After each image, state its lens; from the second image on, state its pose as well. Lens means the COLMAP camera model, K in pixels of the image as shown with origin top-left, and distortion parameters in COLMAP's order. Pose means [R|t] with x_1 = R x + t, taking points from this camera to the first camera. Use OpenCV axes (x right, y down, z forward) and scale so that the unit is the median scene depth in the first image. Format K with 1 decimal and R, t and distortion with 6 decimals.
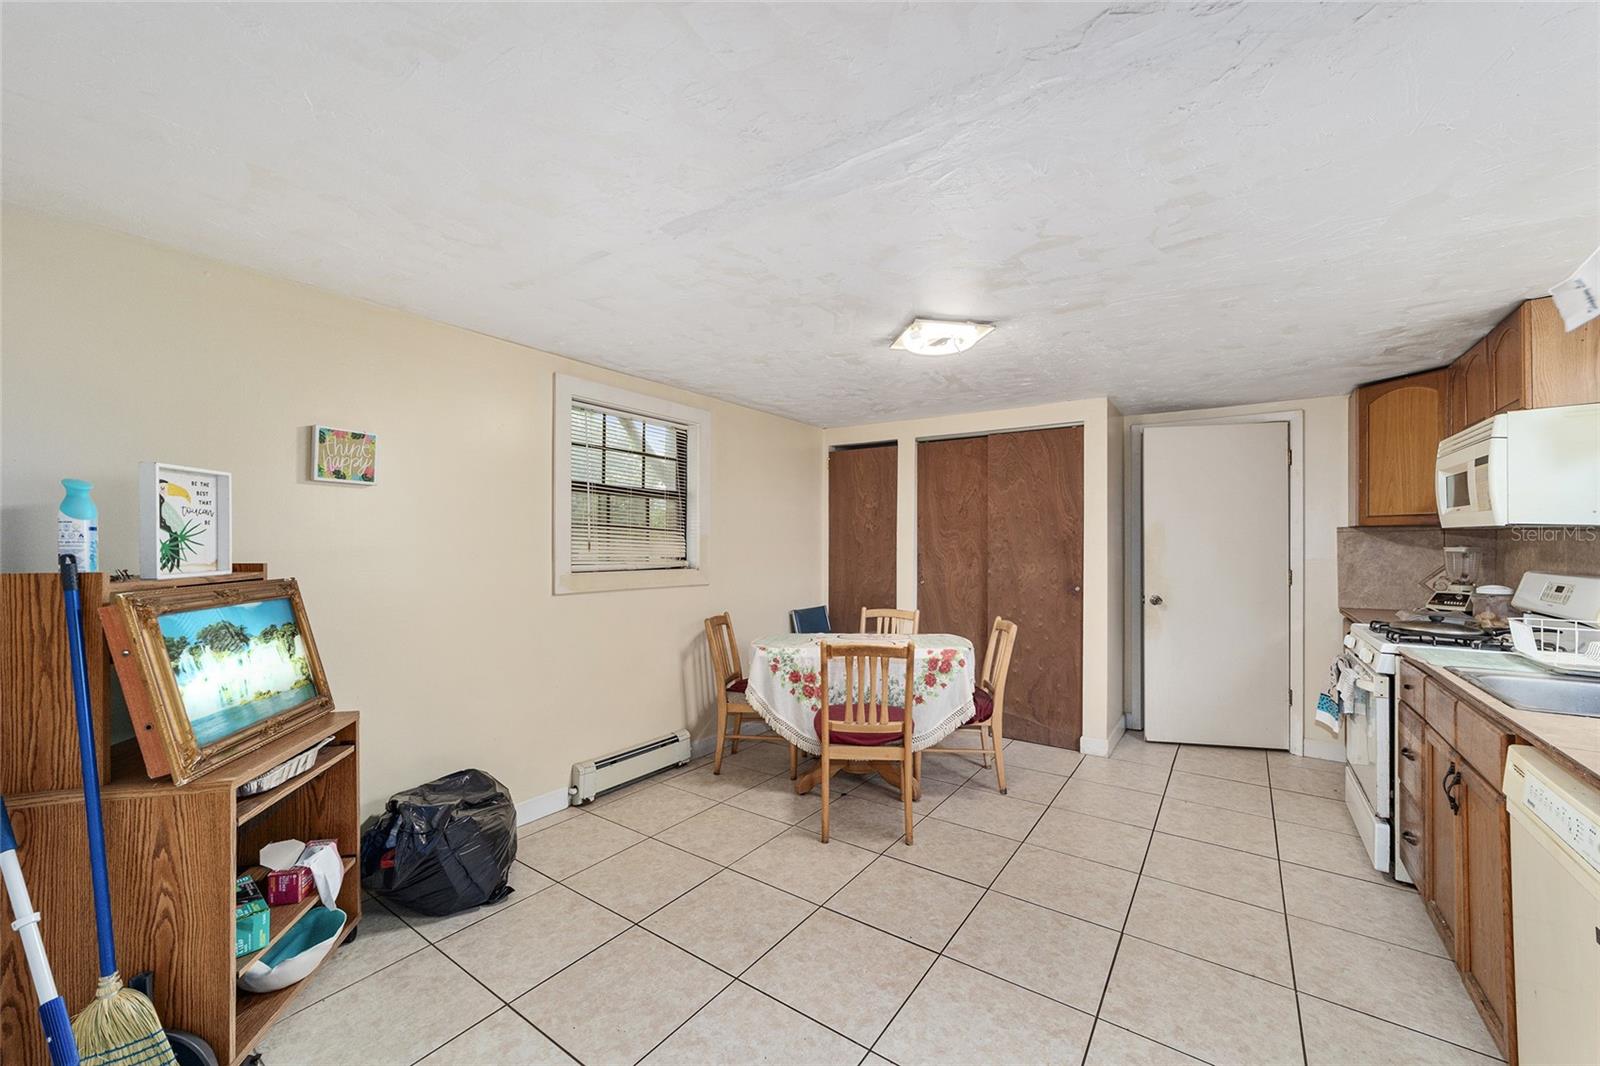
lens RADIAL K [[618.8, 0, 799.4], [0, 618.8, 539.3], [0, 0, 1]] dist [0.000331, 0.000738]
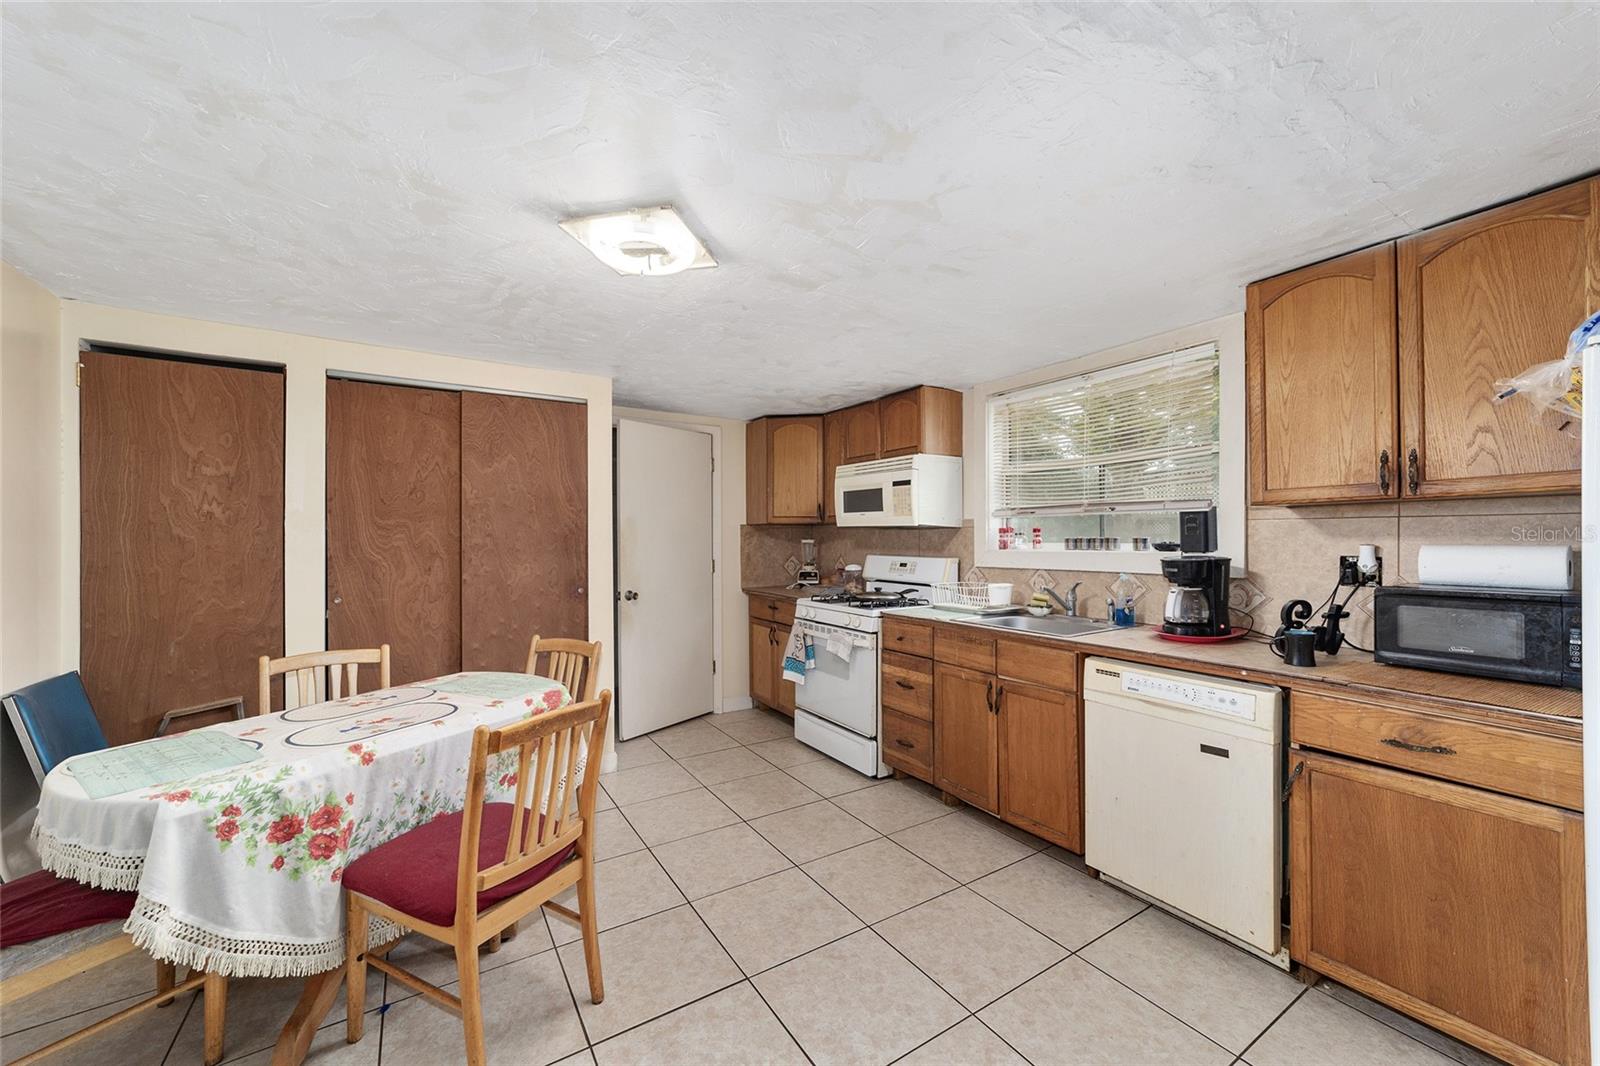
lens RADIAL K [[618.8, 0, 798.2], [0, 618.8, 533.9], [0, 0, 1]] dist [0.000331, 0.000738]
pose [[0.381993, 0.001979, 0.924163, -0.288113], [-0.001993, 0.999997, -0.001318, 0.001241], [-0.924163, -0.001338, 0.381995, 0.465268]]
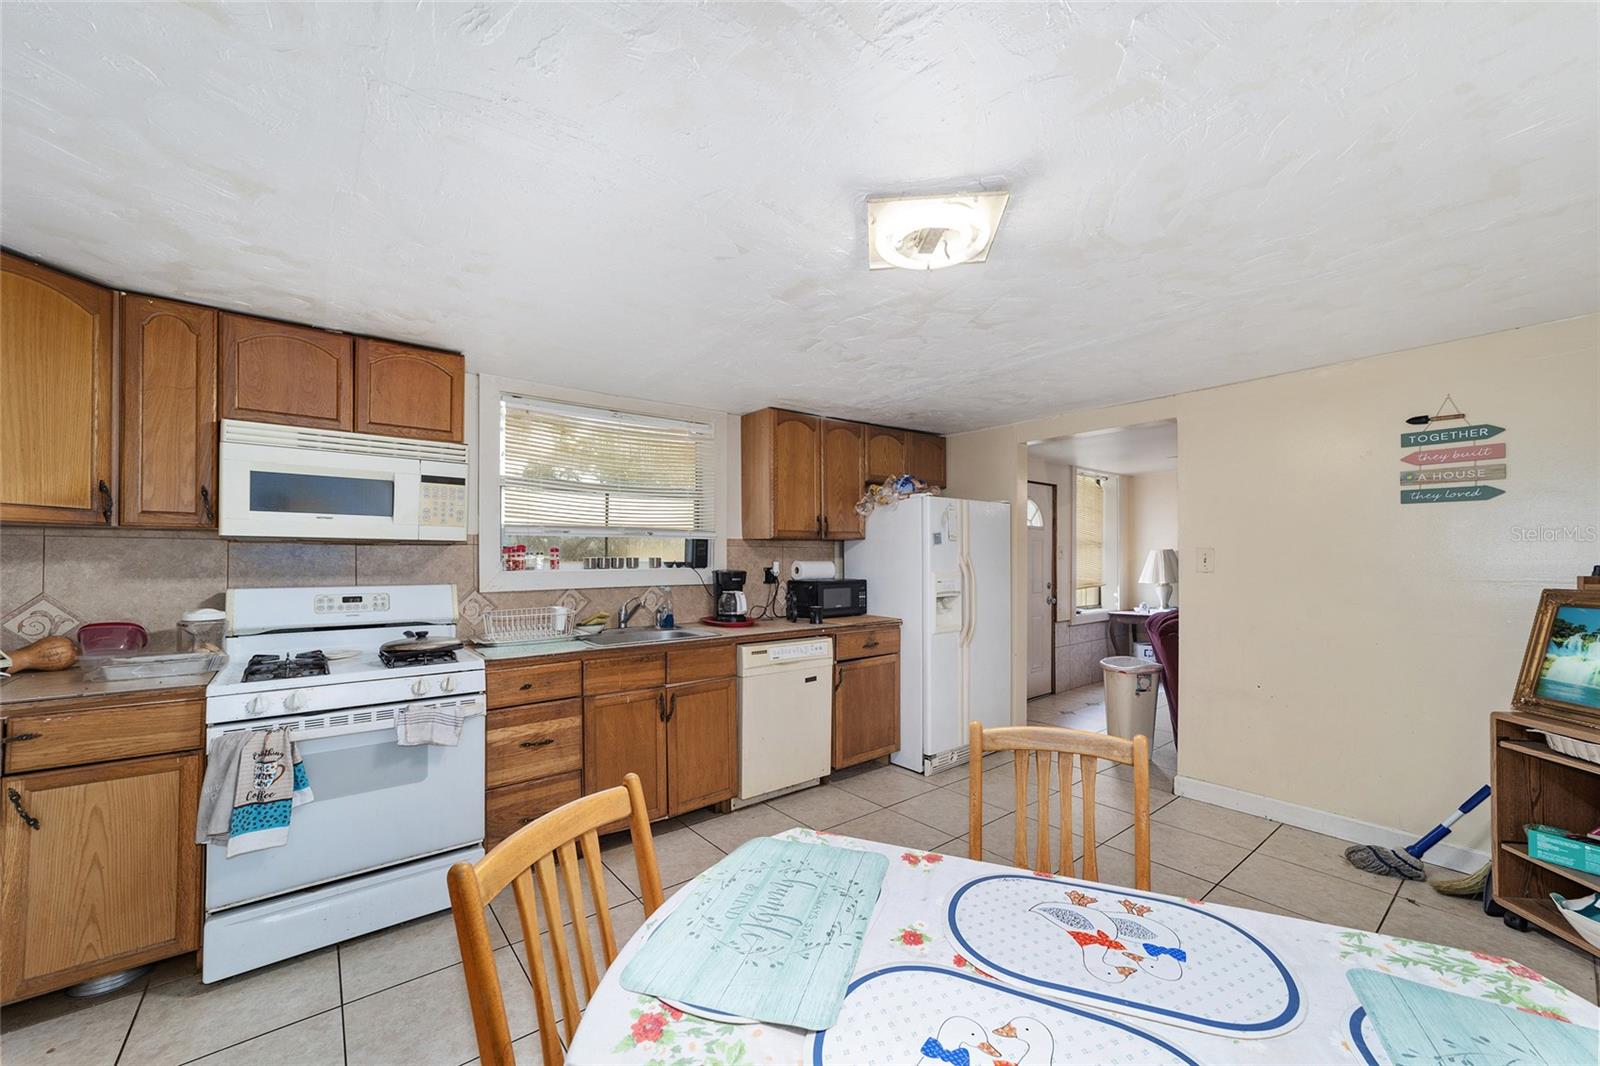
lens RADIAL K [[618.8, 0, 809.7], [0, 618.8, 553.6], [0, 0, 1]] dist [0.000331, 0.000738]
pose [[-0.964162, 0.000600, 0.265312, 0.143144], [-0.003099, 0.999904, -0.013526, 0.010574], [-0.265295, -0.013864, -0.964068, 1.337432]]
